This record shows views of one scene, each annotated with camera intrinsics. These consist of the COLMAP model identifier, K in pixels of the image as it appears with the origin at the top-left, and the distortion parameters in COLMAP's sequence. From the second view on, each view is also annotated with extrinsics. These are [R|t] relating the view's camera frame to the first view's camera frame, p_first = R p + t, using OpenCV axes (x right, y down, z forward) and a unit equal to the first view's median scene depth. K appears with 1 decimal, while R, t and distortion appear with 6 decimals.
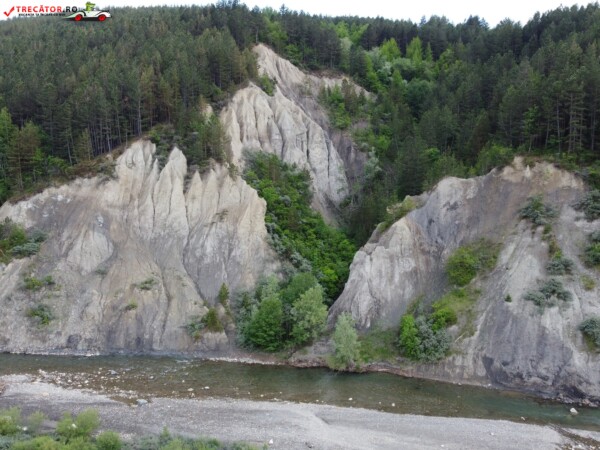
lens RADIAL K [[606.4, 0, 298.1], [0, 606.4, 224.1], [0, 0, 1]] dist [-0.005574, 0.000000]
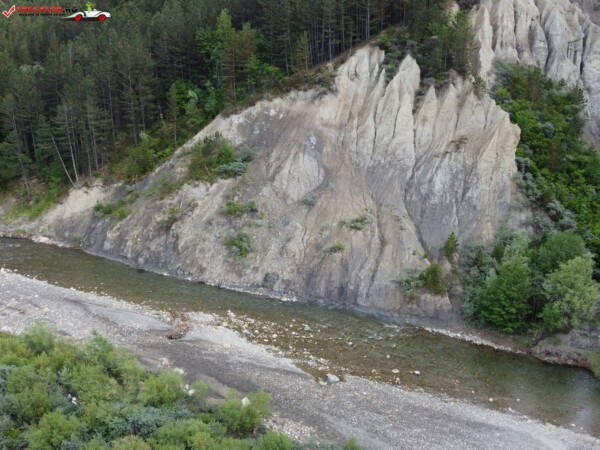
lens RADIAL K [[606.4, 0, 295.2], [0, 606.4, 223.4], [0, 0, 1]] dist [-0.005574, 0.000000]
pose [[0.925380, 0.108786, -0.363094, -0.026817], [-0.060547, 0.988054, 0.141718, -0.011673], [0.374173, -0.109159, 0.920912, 0.195626]]
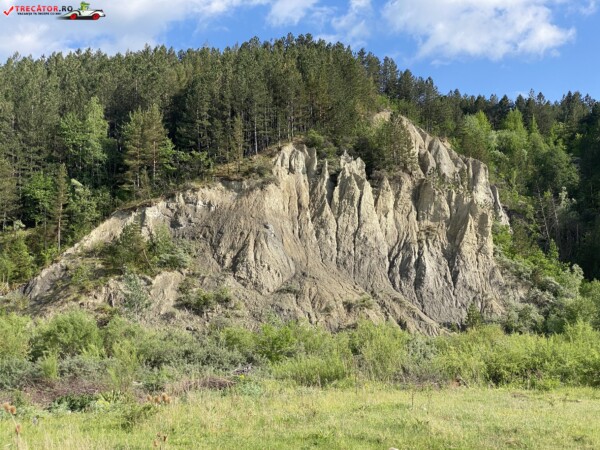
lens RADIAL K [[889.0, 0, 318.2], [0, 889.0, 214.1], [0, 0, 1]] dist [0.167366, 0.000000]
pose [[0.991548, 0.019127, 0.128321, -0.414784], [0.017340, 0.960663, -0.277174, 0.269258], [-0.128574, 0.277057, 0.952212, 0.011260]]
